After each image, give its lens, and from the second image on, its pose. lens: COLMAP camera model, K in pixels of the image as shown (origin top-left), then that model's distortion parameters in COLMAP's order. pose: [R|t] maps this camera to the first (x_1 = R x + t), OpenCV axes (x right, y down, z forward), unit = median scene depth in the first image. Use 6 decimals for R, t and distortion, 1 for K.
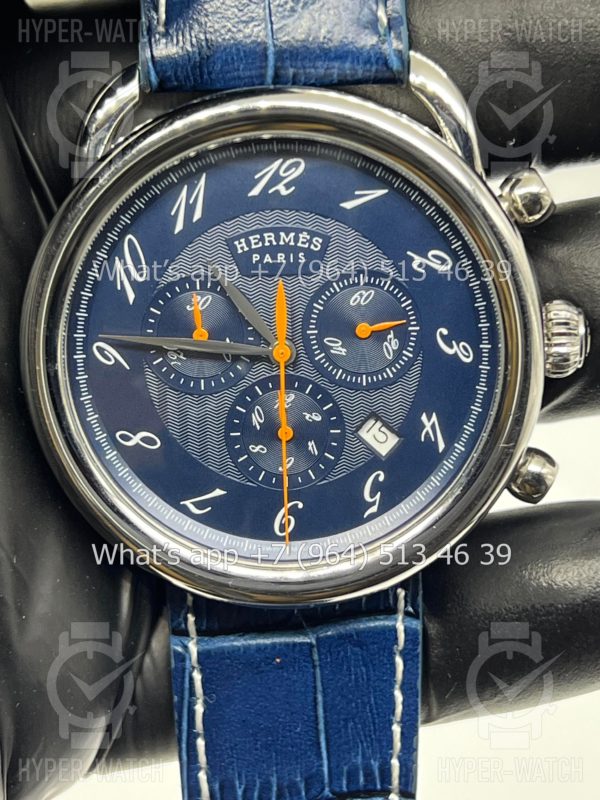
lens RADIAL K [[1870.7, 0, 300.0], [0, 1870.7, 400.0], [0, 0, 1]] dist [0.627183, 0.324925]
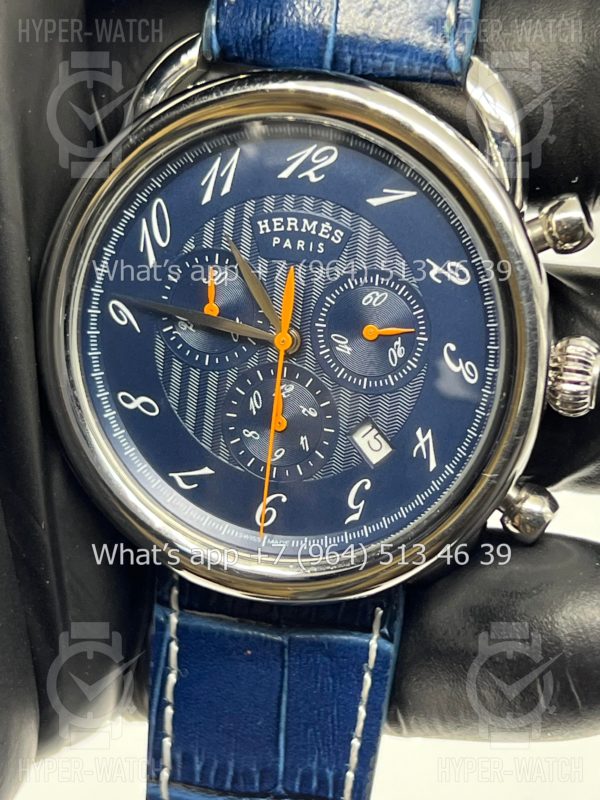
lens RADIAL K [[1870.7, 0, 300.0], [0, 1870.7, 400.0], [0, 0, 1]] dist [0.627183, 0.324925]
pose [[0.962702, 0.173067, -0.207973, 0.205083], [-0.174032, 0.984643, 0.013789, -0.009621], [0.207166, 0.022919, 0.978037, 0.044874]]
